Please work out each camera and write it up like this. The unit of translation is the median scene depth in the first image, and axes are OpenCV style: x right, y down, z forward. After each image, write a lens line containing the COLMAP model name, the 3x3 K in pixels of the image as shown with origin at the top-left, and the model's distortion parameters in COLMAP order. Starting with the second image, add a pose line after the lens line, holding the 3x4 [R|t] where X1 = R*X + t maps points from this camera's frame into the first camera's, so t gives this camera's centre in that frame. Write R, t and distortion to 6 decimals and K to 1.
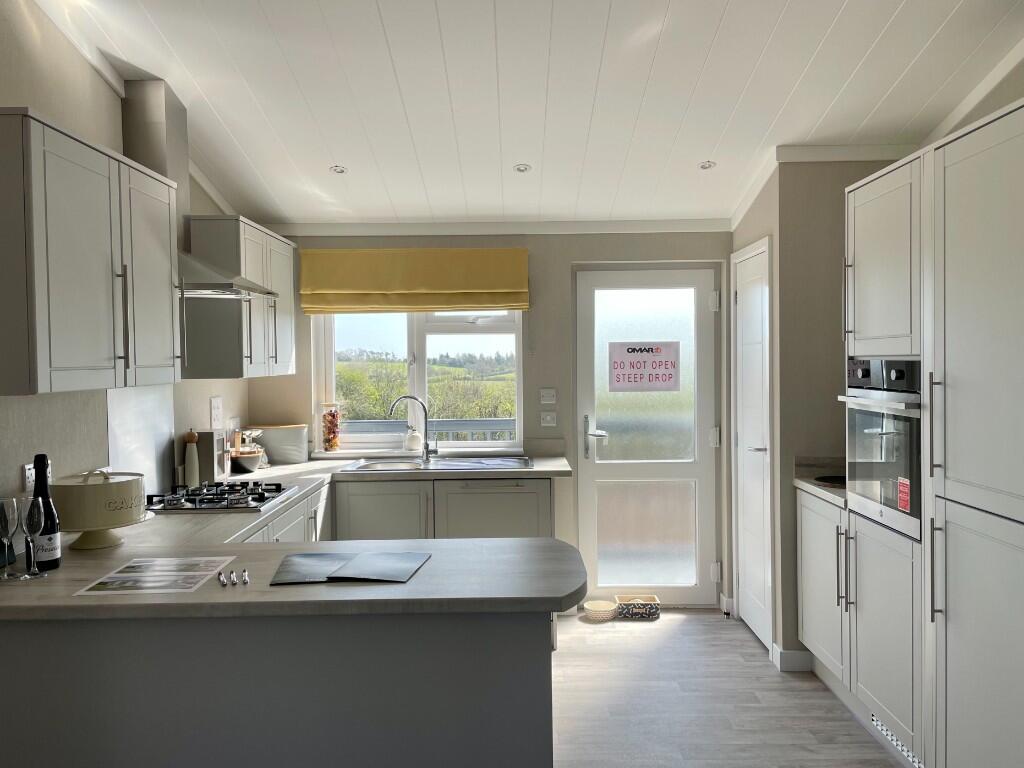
lens RADIAL K [[865.8, 0, 512.0], [0, 865.8, 384.0], [0, 0, 1]] dist [0.076982, -0.002579]
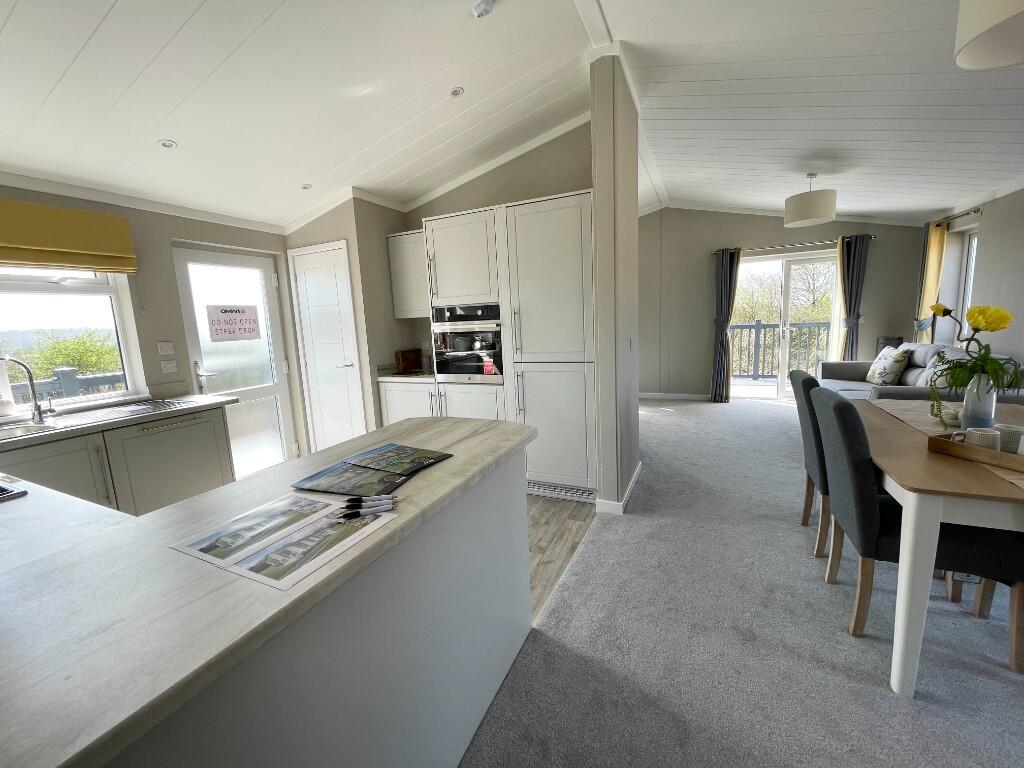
lens RADIAL K [[409.7, 0, 512.0], [0, 409.7, 384.0], [0, 0, 1]] dist [-0.001070, -0.000030]
pose [[0.417518, -0.151747, 0.895908, -0.285152], [0.069897, 0.988399, 0.134839, 0.020846], [-0.905976, 0.006323, 0.423282, 0.316482]]
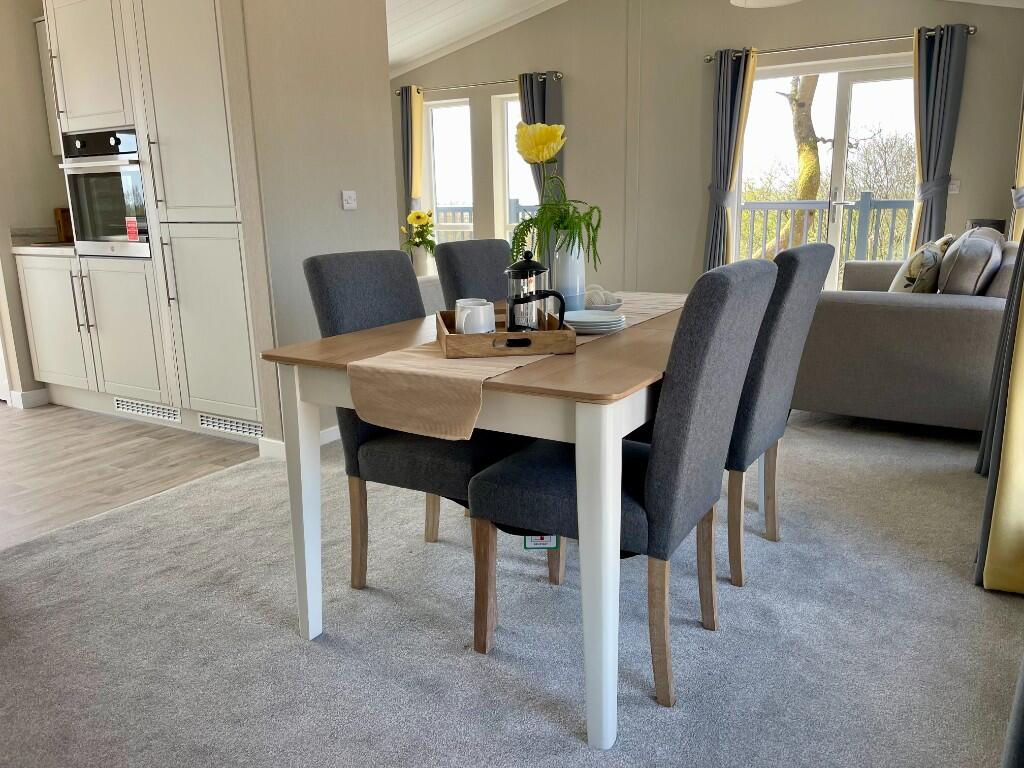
lens RADIAL K [[771.0, 0, 512.0], [0, 771.0, 384.0], [0, 0, 1]] dist [0.007063, 0.000006]
pose [[0.512031, -0.199485, 0.835482, -0.203434], [0.040037, 0.977144, 0.208773, 0.082468], [-0.858033, -0.073448, 0.508315, -0.106039]]
